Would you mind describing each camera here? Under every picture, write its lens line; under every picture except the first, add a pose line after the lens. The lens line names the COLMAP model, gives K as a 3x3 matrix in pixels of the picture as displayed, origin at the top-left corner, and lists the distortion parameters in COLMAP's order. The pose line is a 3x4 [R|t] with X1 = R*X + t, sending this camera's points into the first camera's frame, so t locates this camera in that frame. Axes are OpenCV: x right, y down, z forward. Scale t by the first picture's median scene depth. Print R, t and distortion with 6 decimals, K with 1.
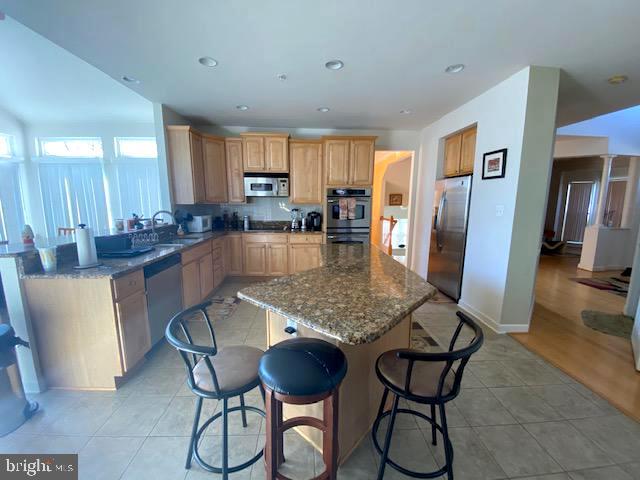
lens RADIAL K [[257.9, 0, 320.0], [0, 257.9, 240.0], [0, 0, 1]] dist [0.023170, -0.021286]
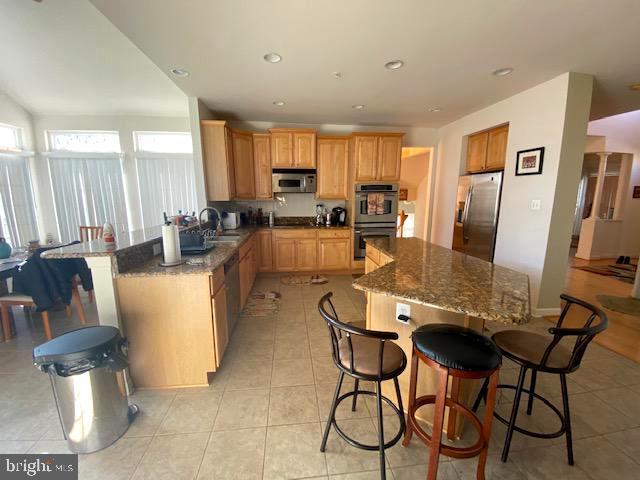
lens RADIAL K [[257.9, 0, 320.0], [0, 257.9, 240.0], [0, 0, 1]] dist [0.023170, -0.021286]
pose [[0.997700, -0.016701, 0.065695, -0.192420], [0.015528, 0.999711, 0.018328, 0.000228], [-0.065982, -0.017265, 0.997671, -0.014236]]
